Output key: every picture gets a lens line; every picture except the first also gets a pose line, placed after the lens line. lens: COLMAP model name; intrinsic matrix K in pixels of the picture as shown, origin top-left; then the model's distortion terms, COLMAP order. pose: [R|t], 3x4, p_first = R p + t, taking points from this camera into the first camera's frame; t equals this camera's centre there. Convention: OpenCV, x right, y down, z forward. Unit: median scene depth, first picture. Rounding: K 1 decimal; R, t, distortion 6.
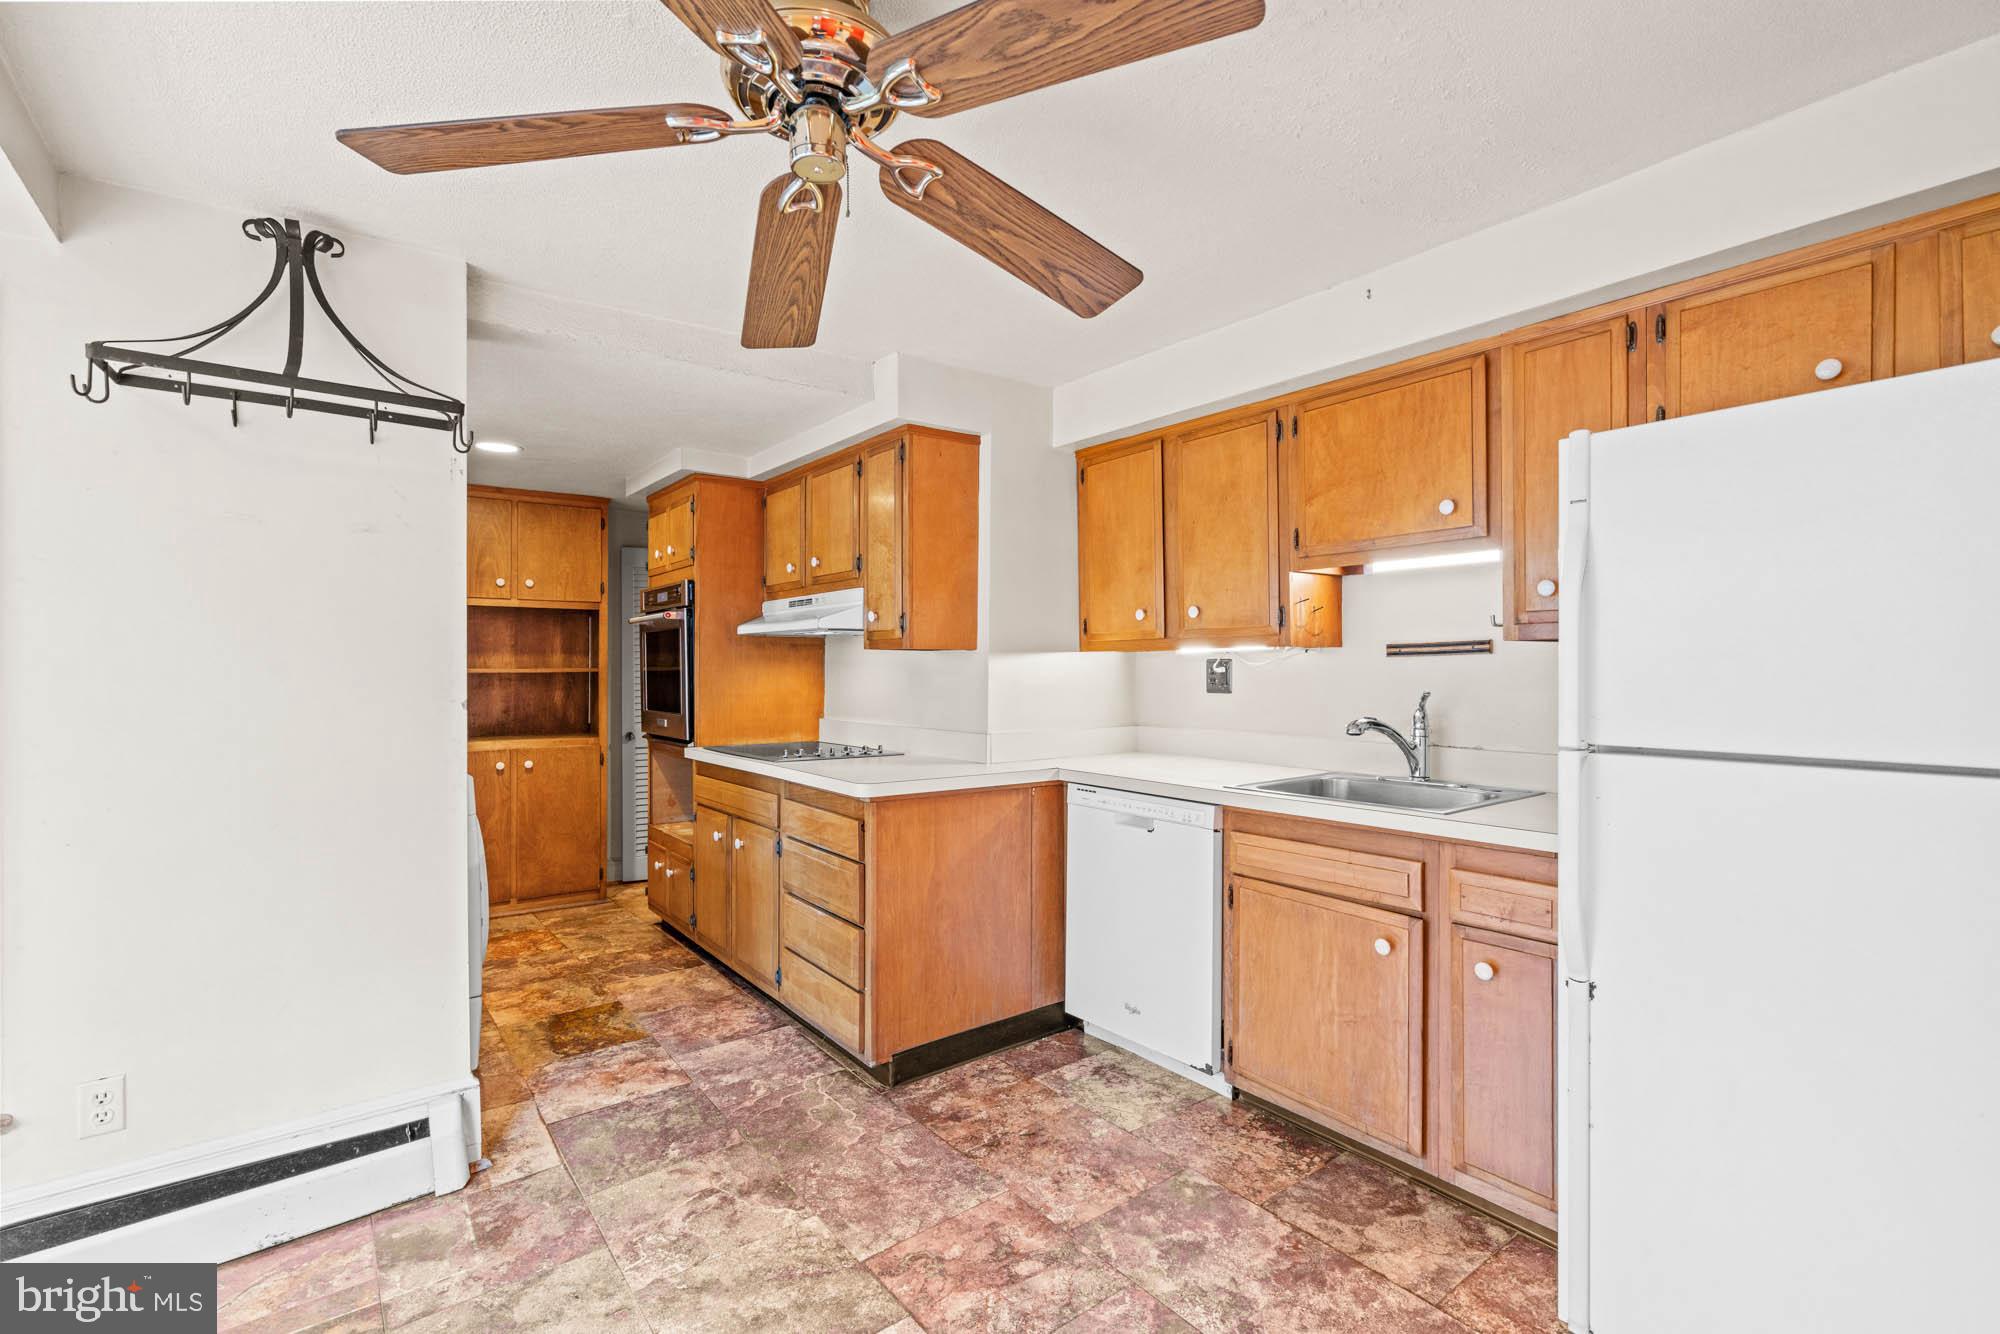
lens RADIAL K [[899.6, 0, 993.7], [0, 899.6, 666.0], [0, 0, 1]] dist [-0.017364, 0.013190]
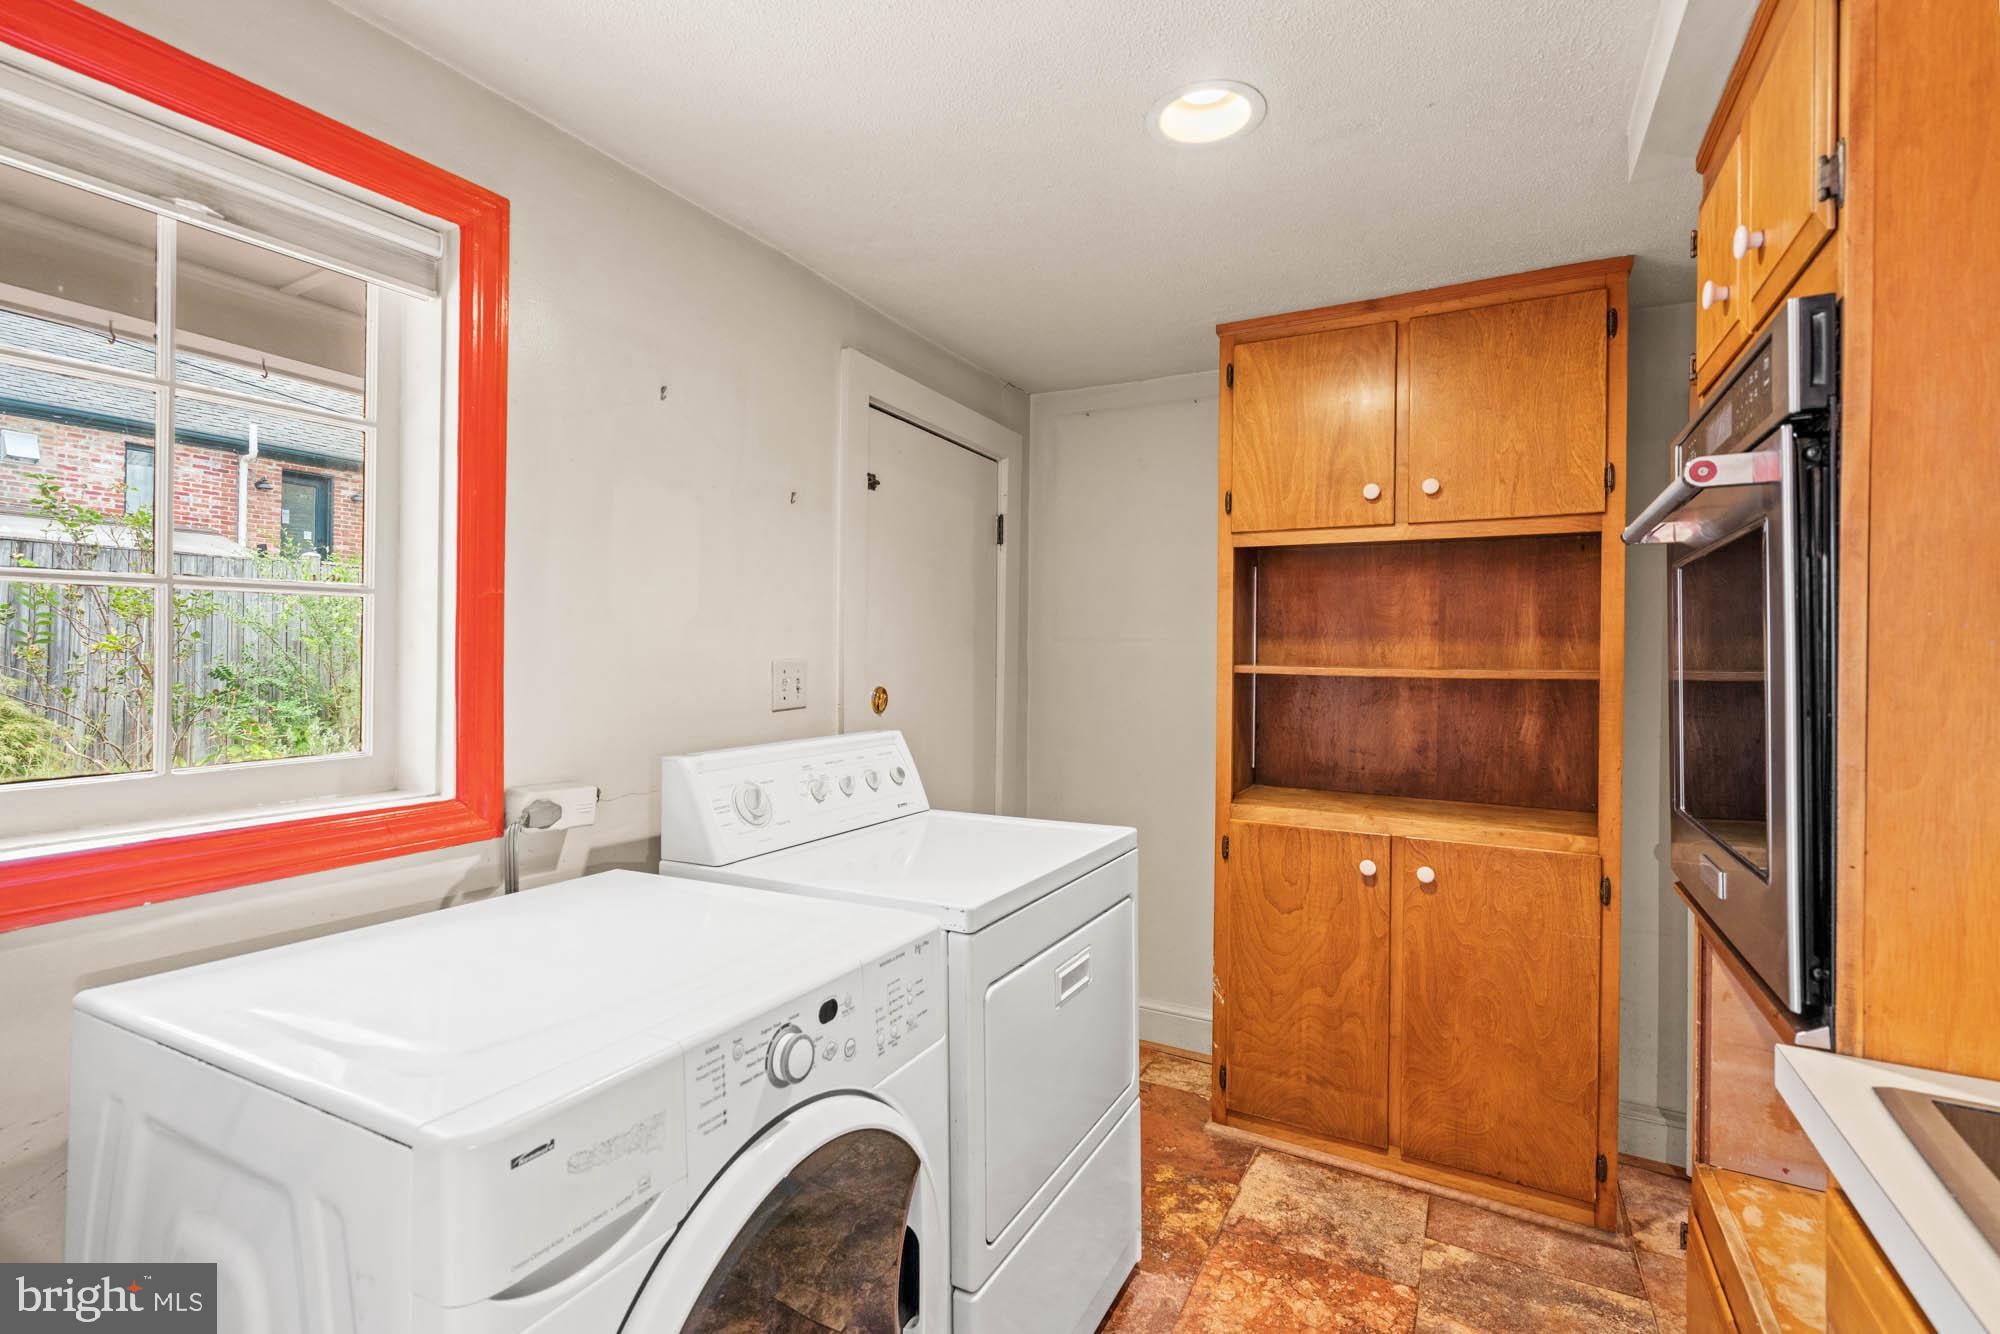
lens RADIAL K [[910.3, 0, 1001.7], [0, 910.3, 647.6], [0, 0, 1]] dist [-0.002872, 0.000297]
pose [[0.413747, 0.000647, -0.910392, -0.307030], [-0.010578, 0.999936, -0.004097, -0.007116], [0.910331, 0.011325, 0.413727, 1.030449]]
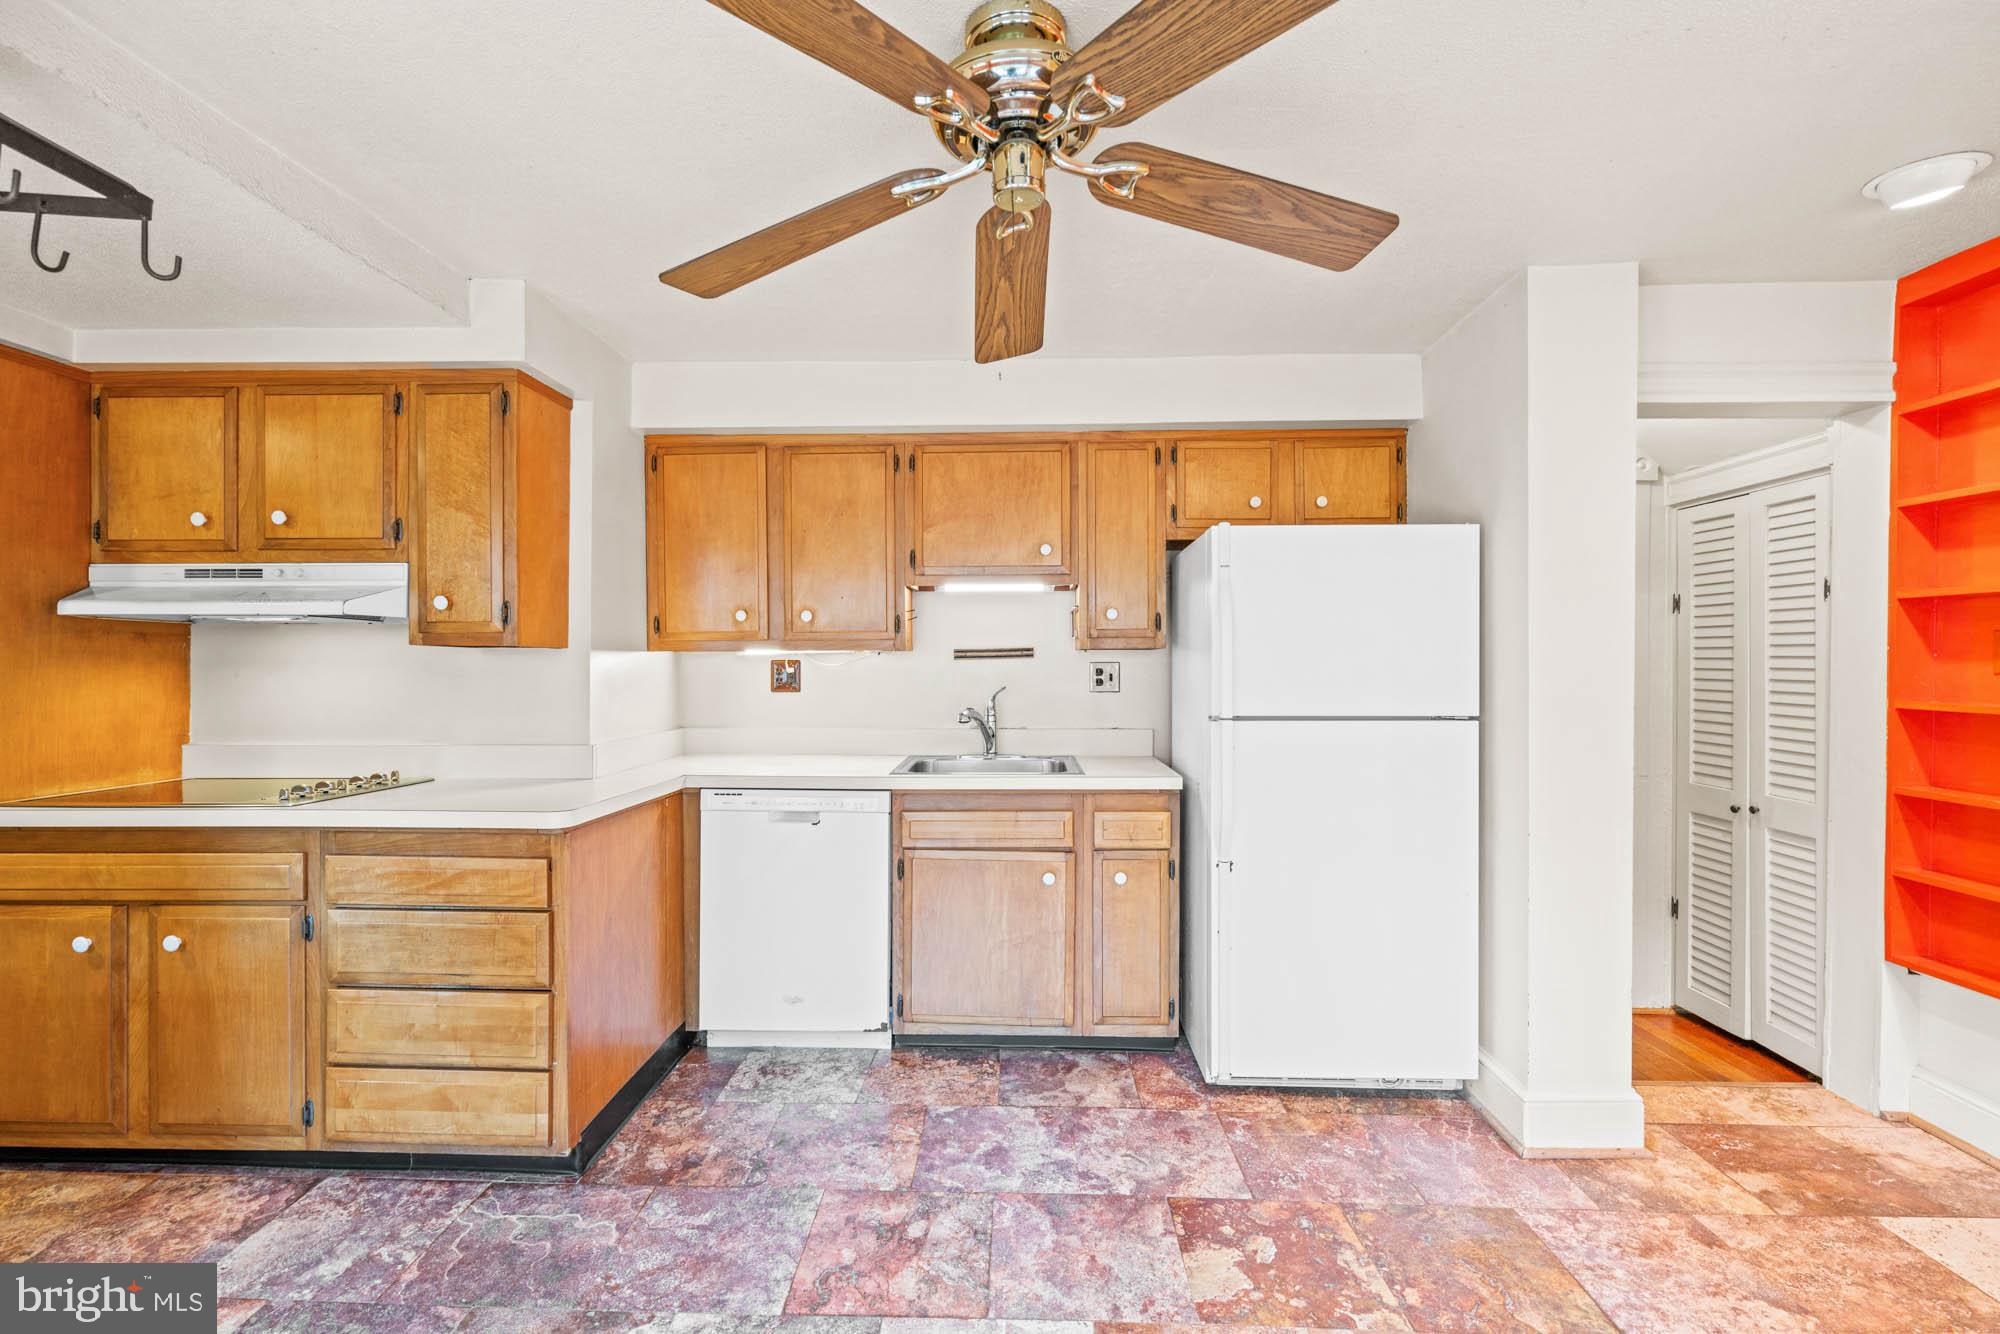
lens RADIAL K [[894.5, 0, 994.9], [0, 894.5, 666.1], [0, 0, 1]] dist [-0.003704, 0.000377]
pose [[0.631642, 0.000378, 0.775260, -0.508853], [-0.001118, 0.999999, 0.000424, -0.001622], [-0.775260, -0.001134, 0.631642, 0.176179]]
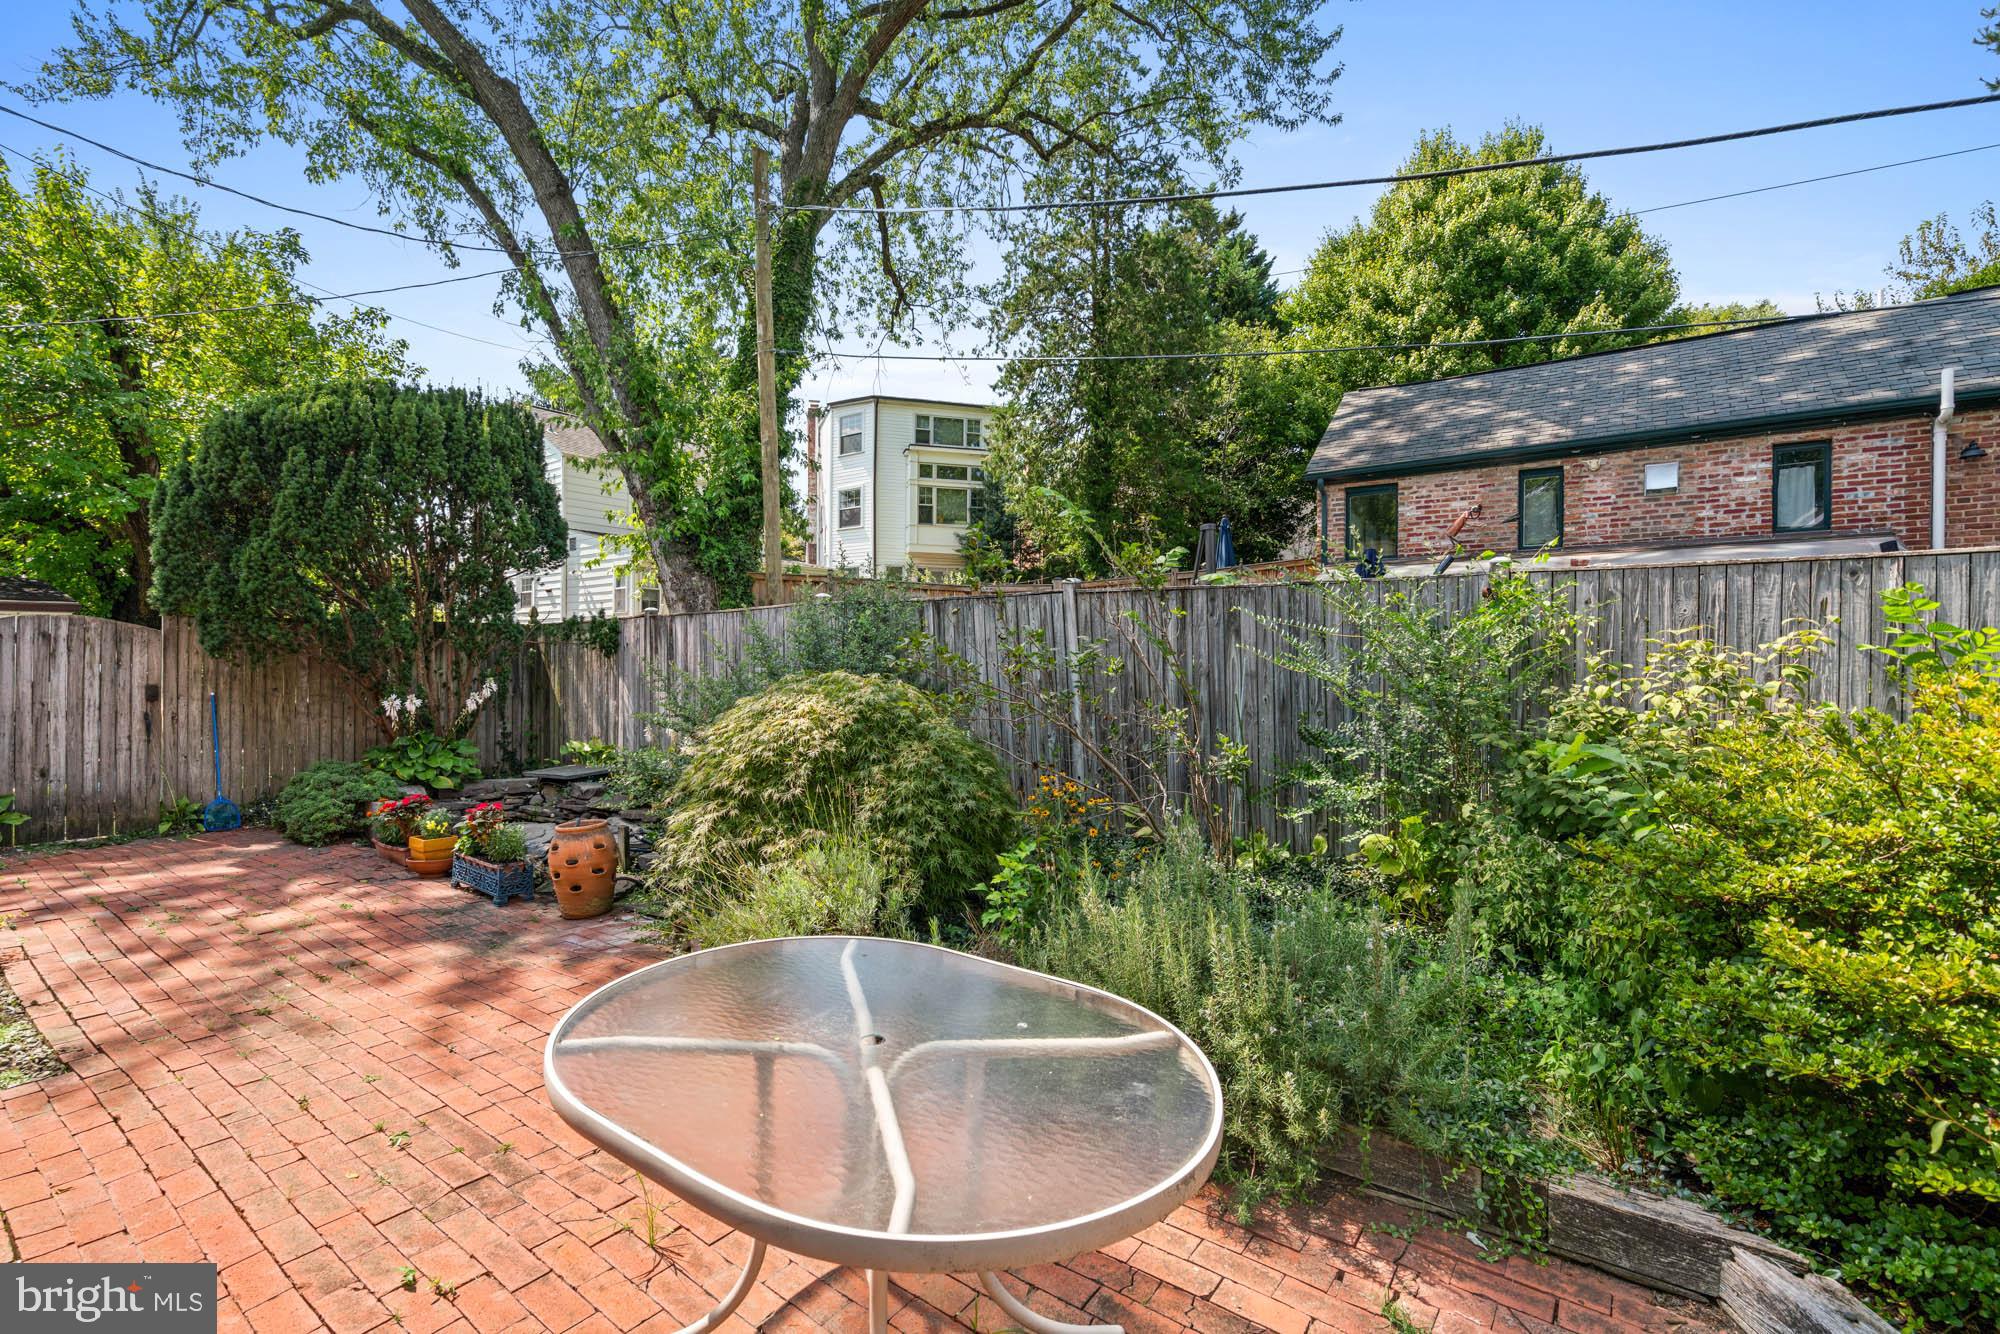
lens RADIAL K [[907.0, 0, 1000.0], [0, 907.0, 667.0], [0, 0, 1]] dist [-0.002882, 0.001519]
pose [[-0.962089, -0.002538, -0.272723, -2.141654], [-0.002754, 0.999996, 0.000408, -0.060793], [0.272721, 0.001144, -0.962092, 1.706919]]
